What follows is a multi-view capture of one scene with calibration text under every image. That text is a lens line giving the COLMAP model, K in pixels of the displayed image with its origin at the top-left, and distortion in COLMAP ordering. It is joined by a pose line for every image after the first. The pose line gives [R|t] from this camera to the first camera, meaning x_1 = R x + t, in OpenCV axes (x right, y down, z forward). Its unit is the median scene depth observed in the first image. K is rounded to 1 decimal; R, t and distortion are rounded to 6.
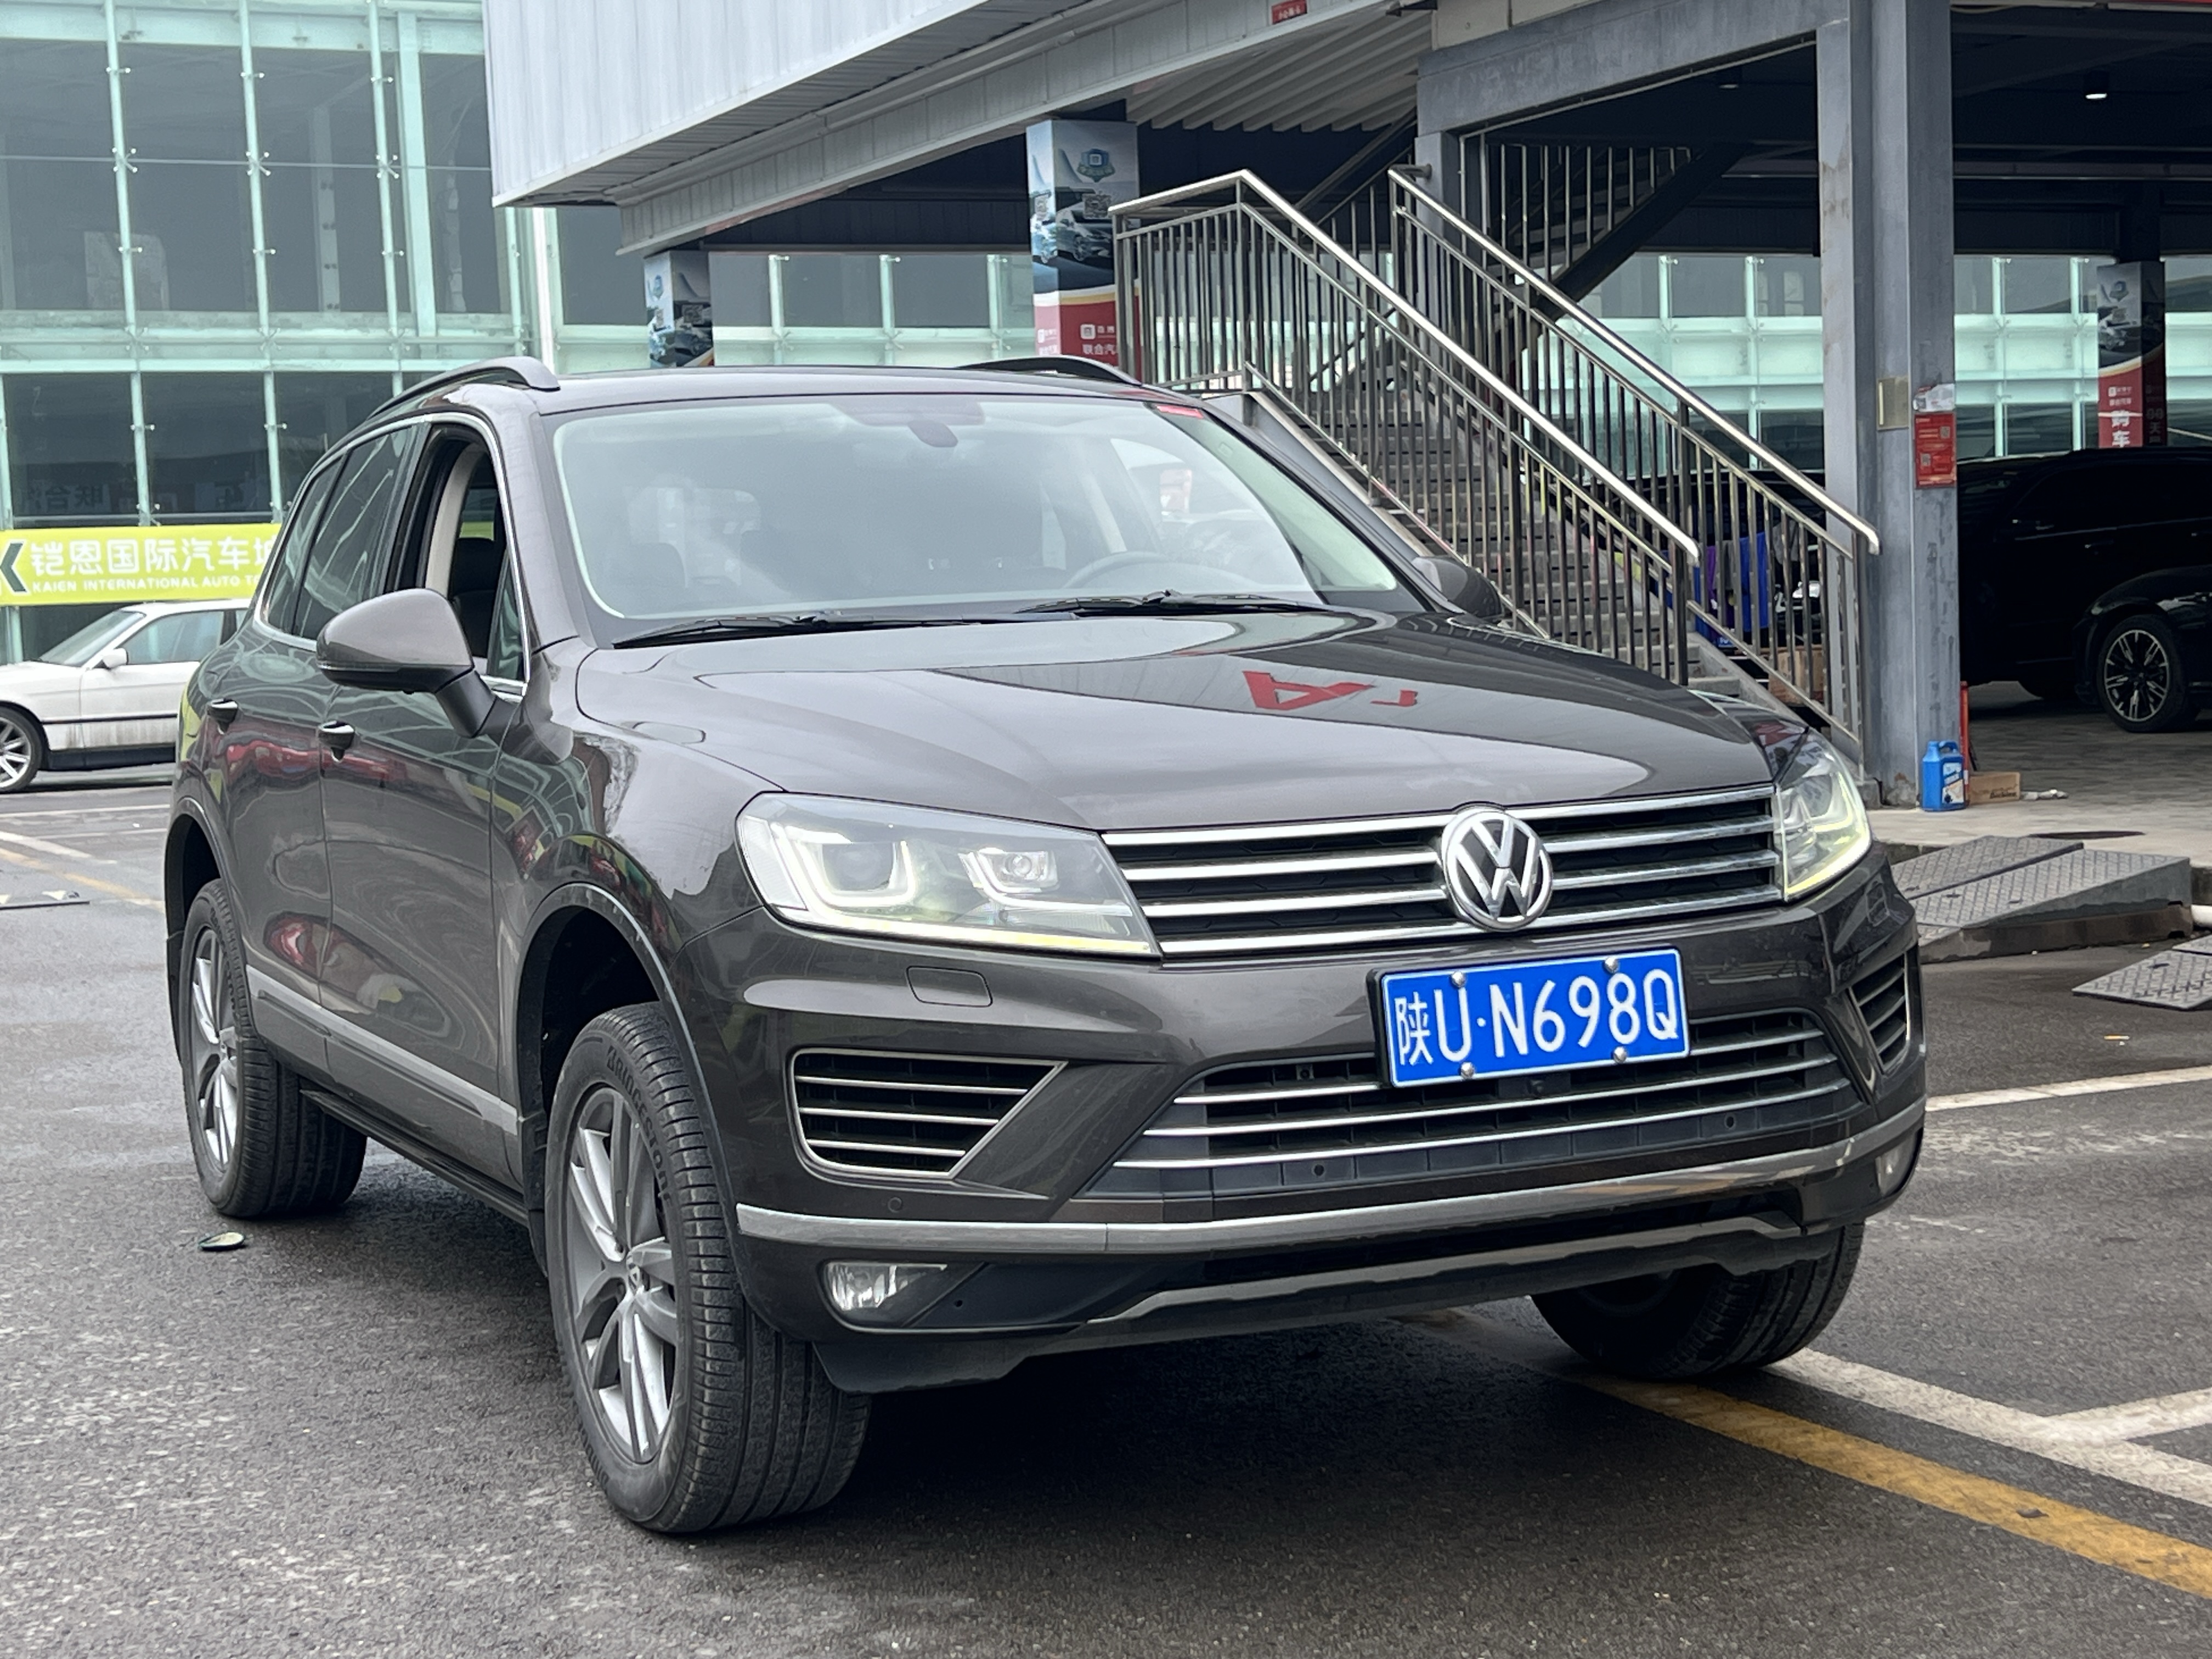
lens RADIAL K [[3426.0, 0, 1106.0], [0, 3426.0, 829.5], [0, 0, 1]] dist [0.277702, -1.068993]
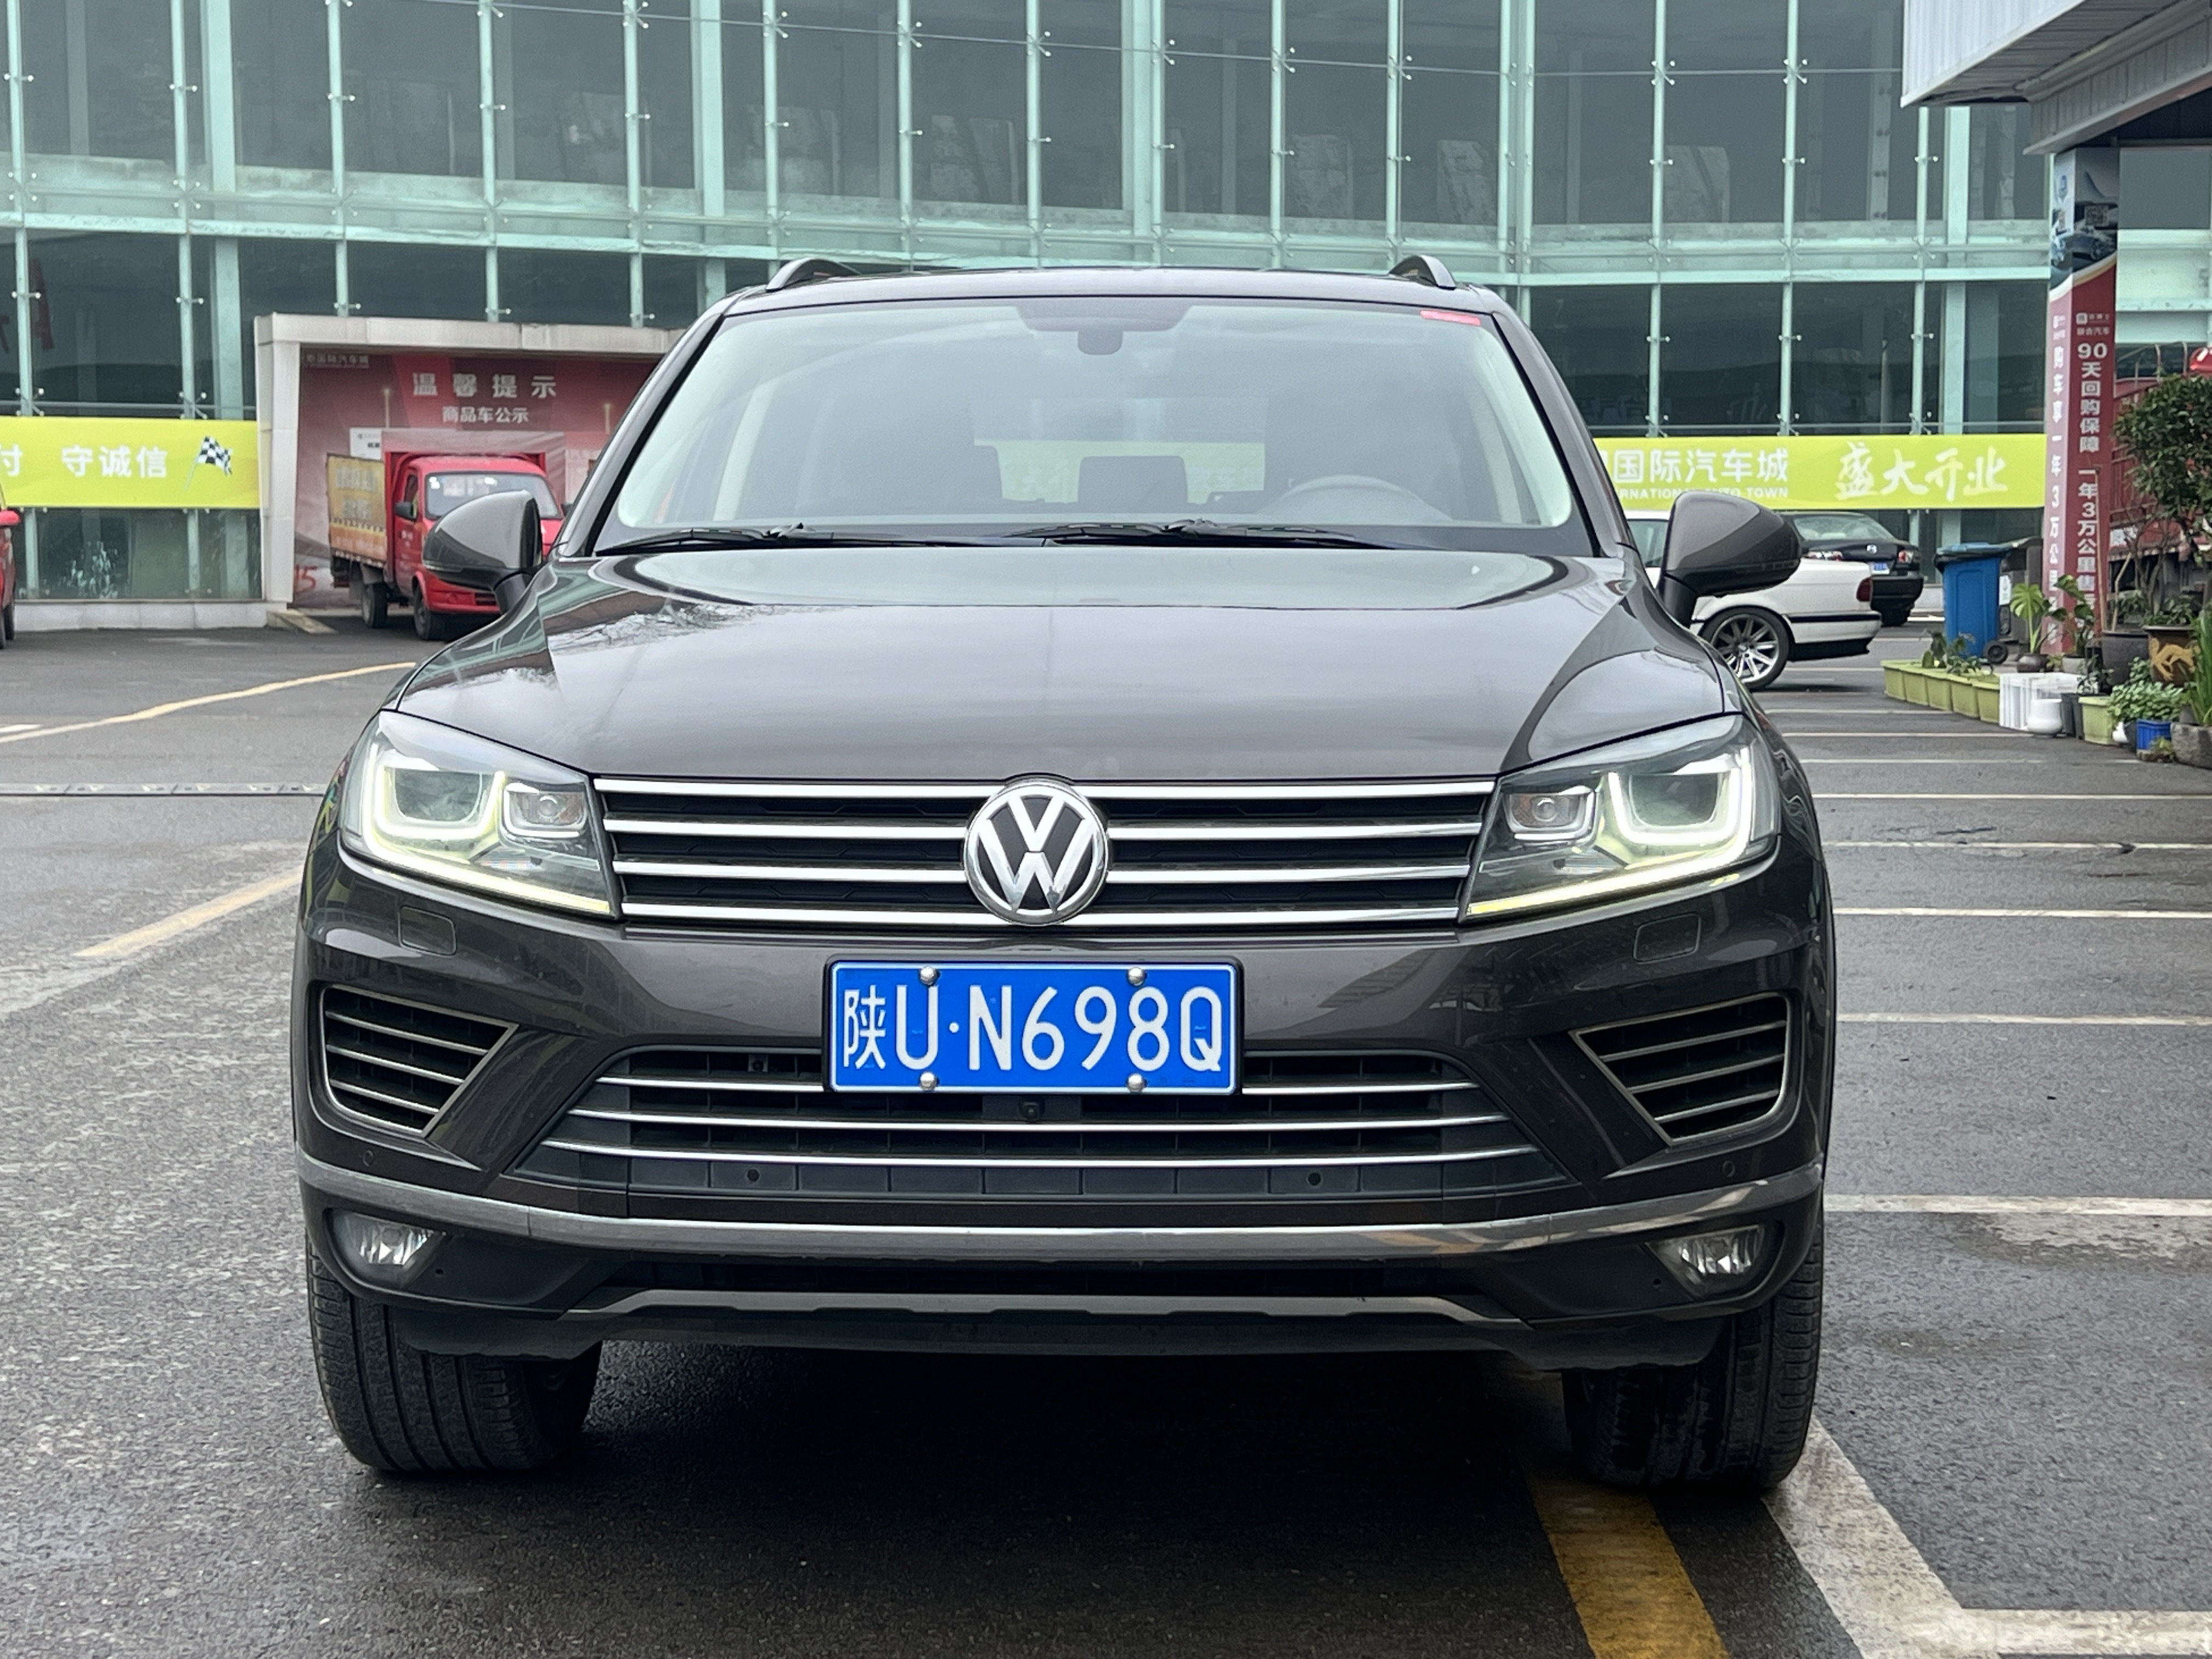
lens RADIAL K [[3426.0, 0, 1106.0], [0, 3426.0, 829.5], [0, 0, 1]] dist [0.277702, -1.068993]
pose [[0.882474, 0.077411, -0.463948, 0.525605], [-0.065892, 0.996983, 0.041016, -0.030484], [0.465724, -0.005625, 0.884912, 0.251424]]
